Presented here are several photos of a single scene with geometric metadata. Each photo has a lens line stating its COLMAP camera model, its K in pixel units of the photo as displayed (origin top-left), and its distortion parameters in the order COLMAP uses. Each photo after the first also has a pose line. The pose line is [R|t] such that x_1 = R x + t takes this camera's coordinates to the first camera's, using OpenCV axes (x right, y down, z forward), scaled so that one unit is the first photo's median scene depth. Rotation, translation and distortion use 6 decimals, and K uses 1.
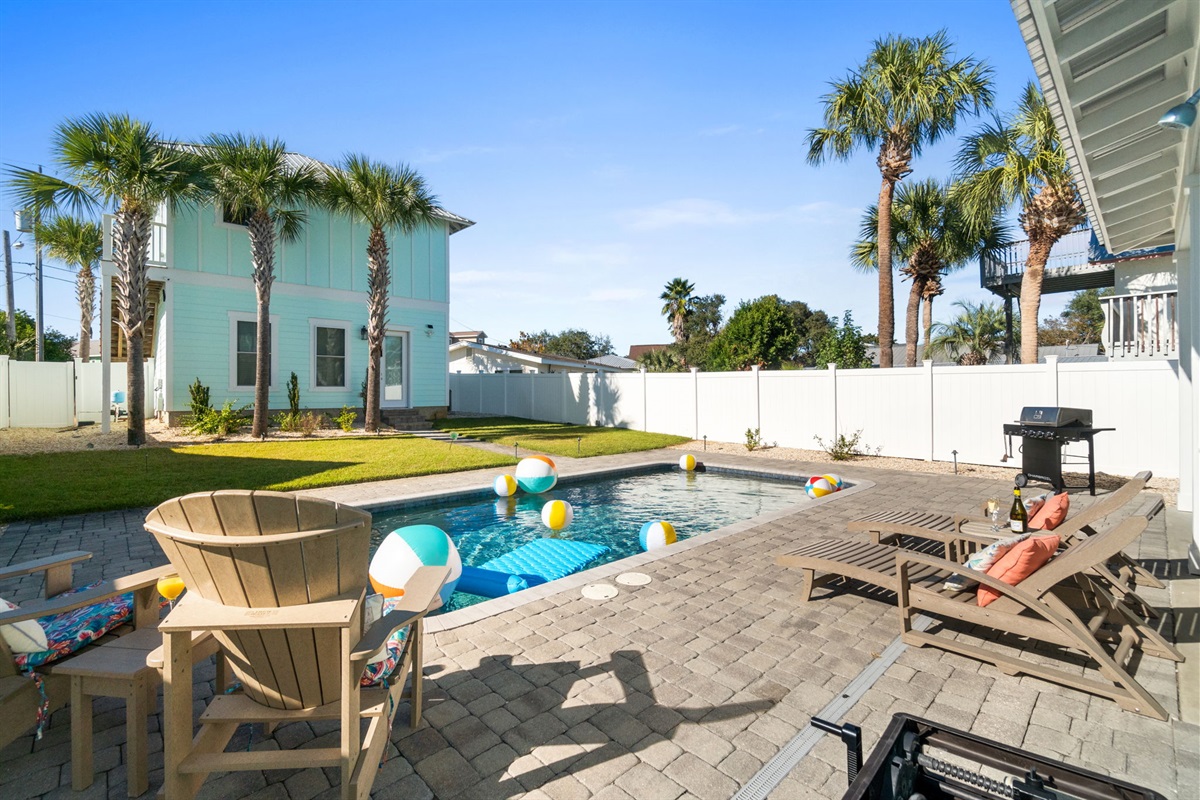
lens RADIAL K [[533.8, 0, 602.0], [0, 533.8, 395.6], [0, 0, 1]] dist [-0.001868, -0.000045]
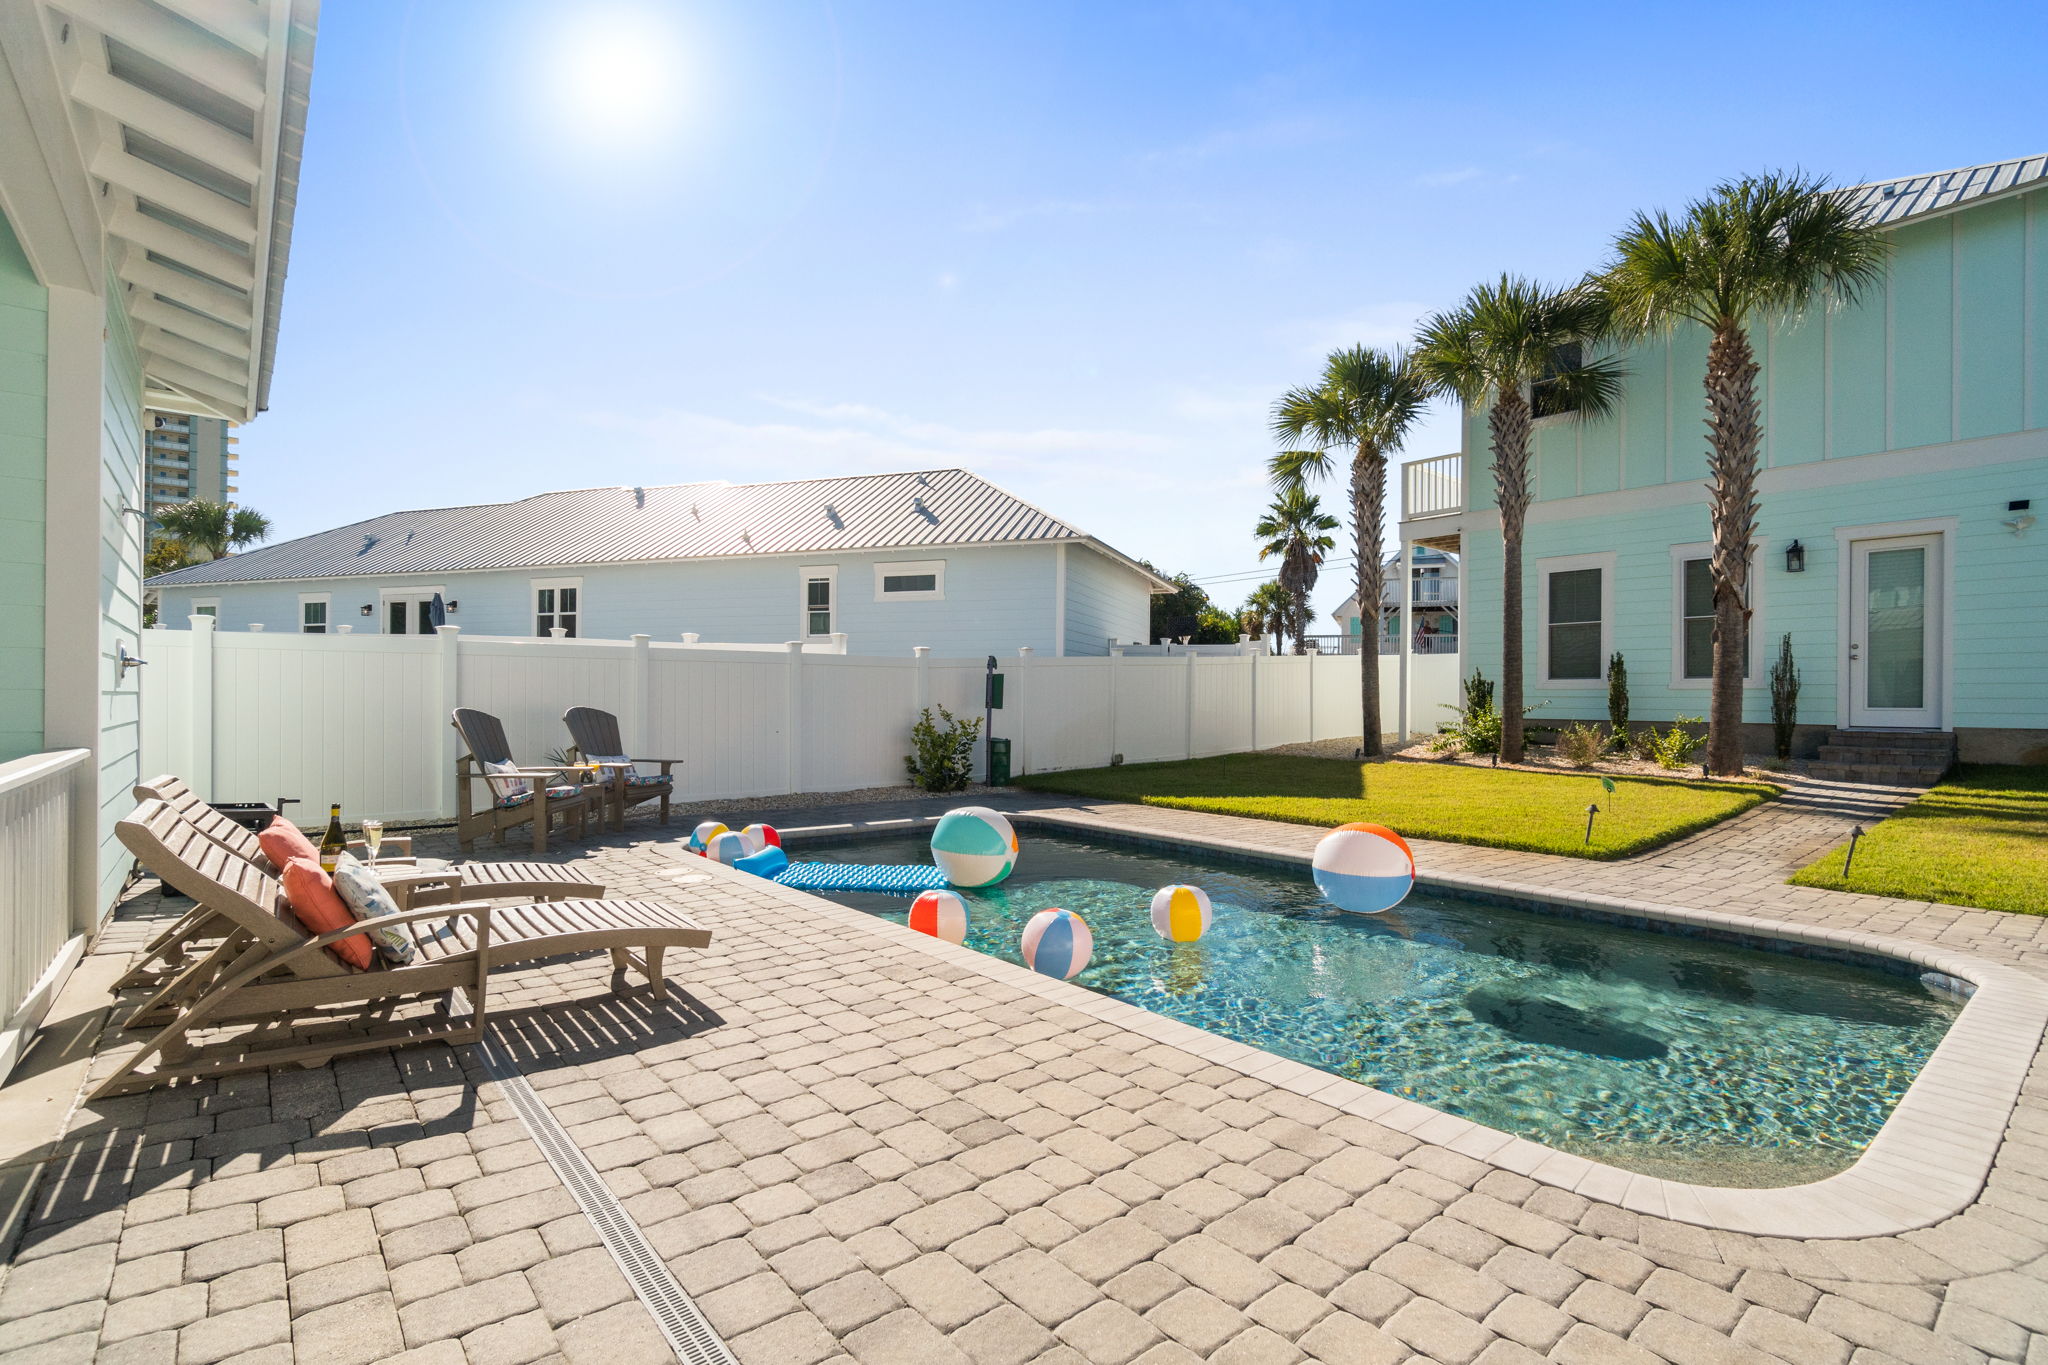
lens RADIAL K [[951.9, 0, 1029.7], [0, 951.9, 697.7], [0, 0, 1]] dist [-0.002291, -0.000141]
pose [[-0.072721, 0.002354, -0.997350, 0.426341], [-0.012569, 0.999916, 0.003276, 0.006611], [0.997273, 0.012774, -0.072685, 0.461784]]
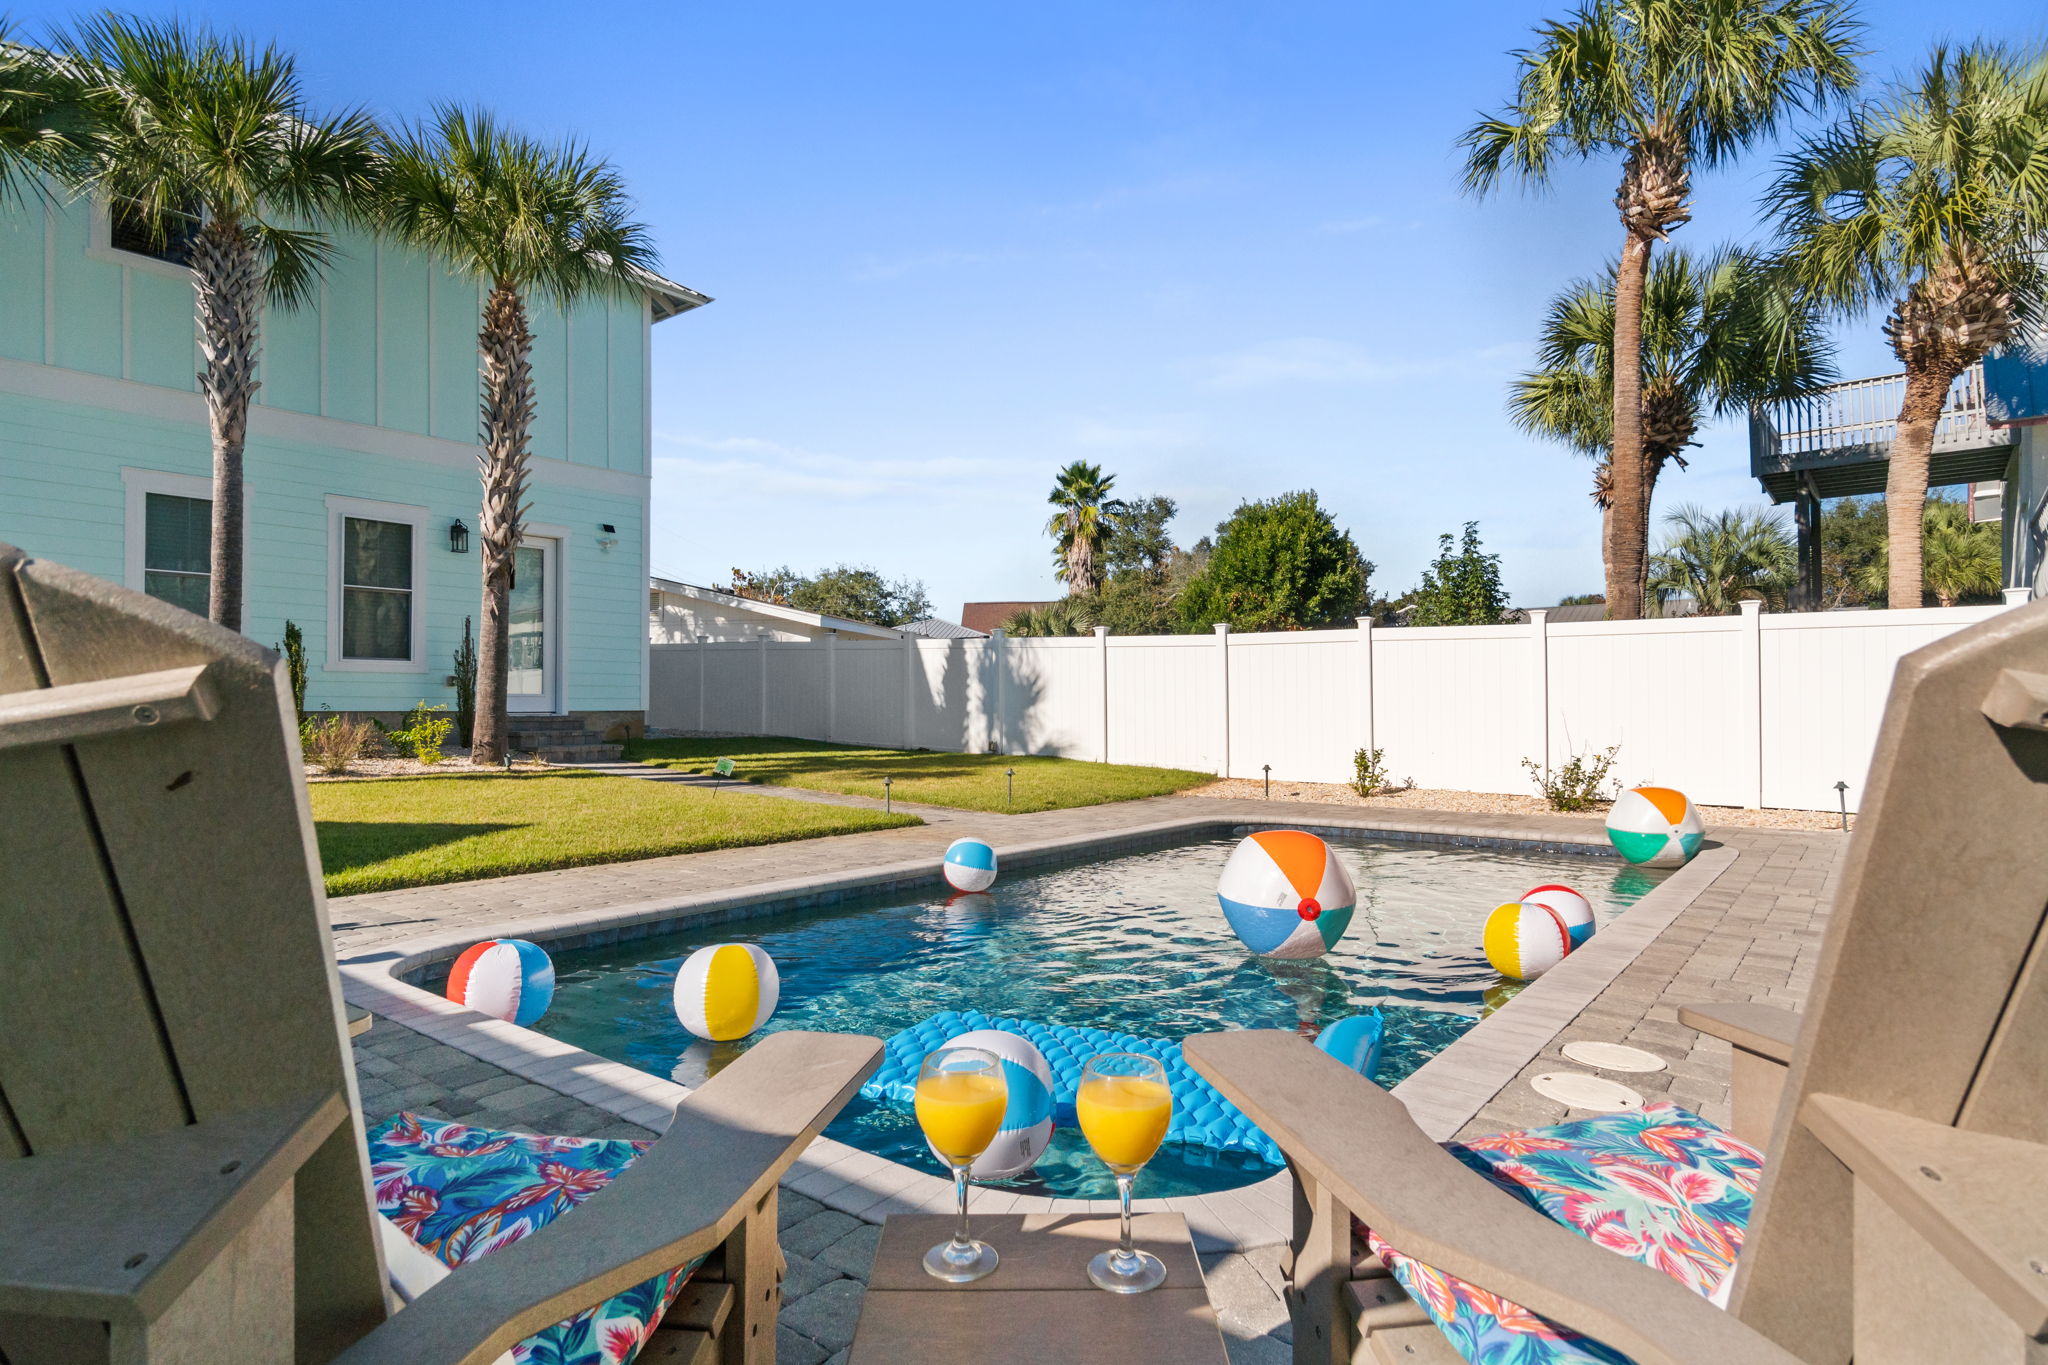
lens RADIAL K [[1094.3, 0, 1026.2], [0, 1094.3, 708.4], [0, 0, 1]] dist [0.003315, -0.000750]
pose [[0.990575, 0.002509, 0.136951, -0.125223], [-0.001906, 0.999988, -0.004530, 0.025935], [-0.136960, 0.004226, 0.990568, 0.073552]]
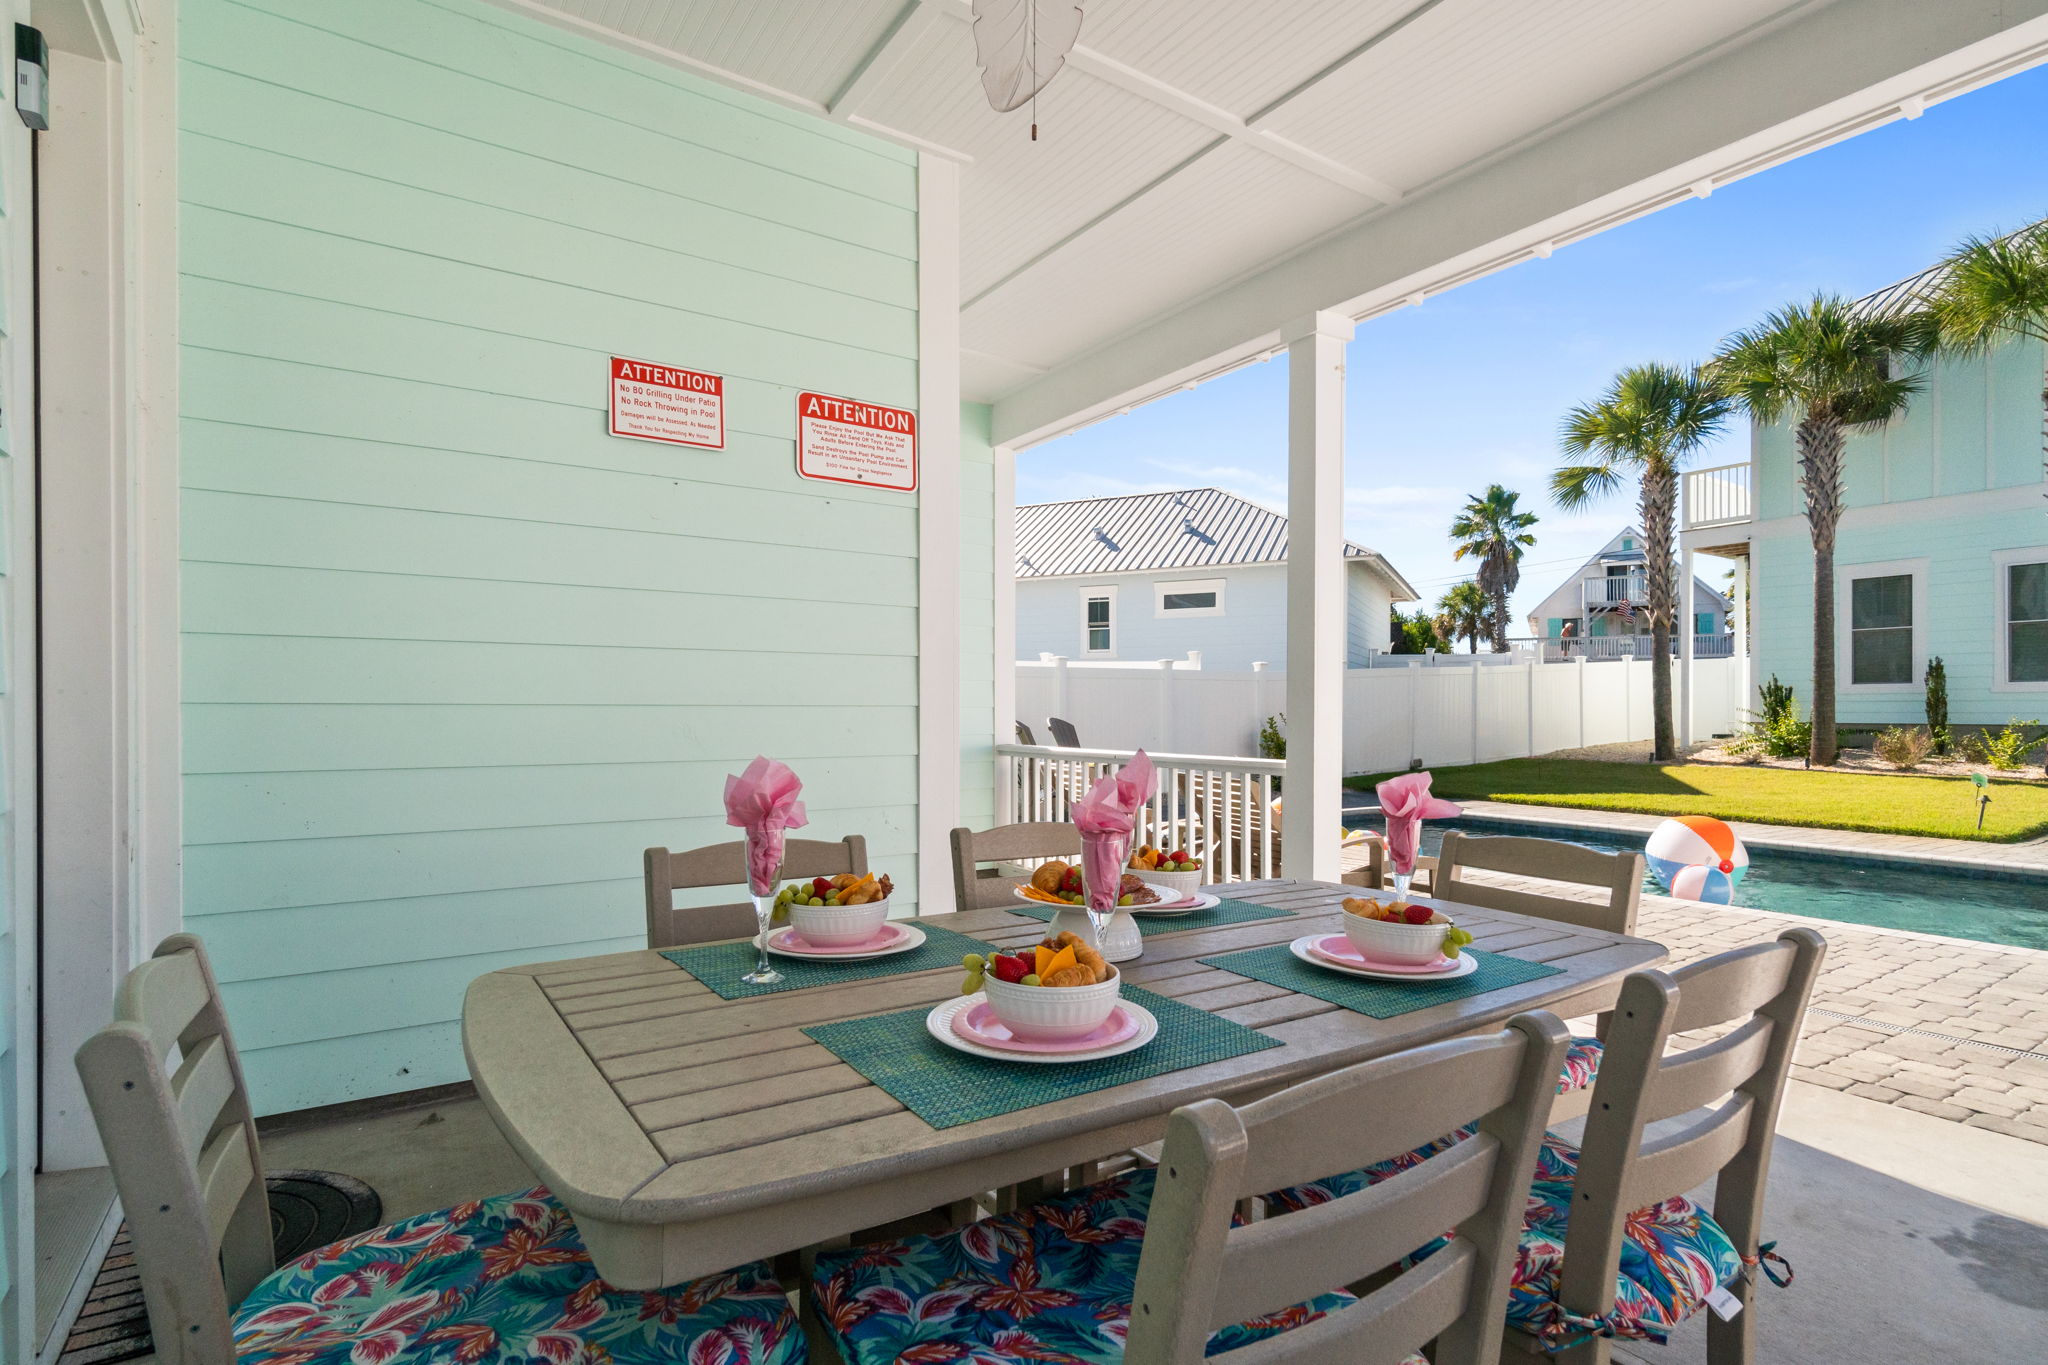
lens RADIAL K [[1013.4, 0, 1015.5], [0, 1013.4, 710.6], [0, 0, 1]] dist [-0.000101, 0.000118]
pose [[-0.182956, 0.006666, -0.983099, 0.627178], [-0.003007, 0.999969, 0.007340, 0.006913], [0.983117, 0.004299, -0.182930, 0.242531]]
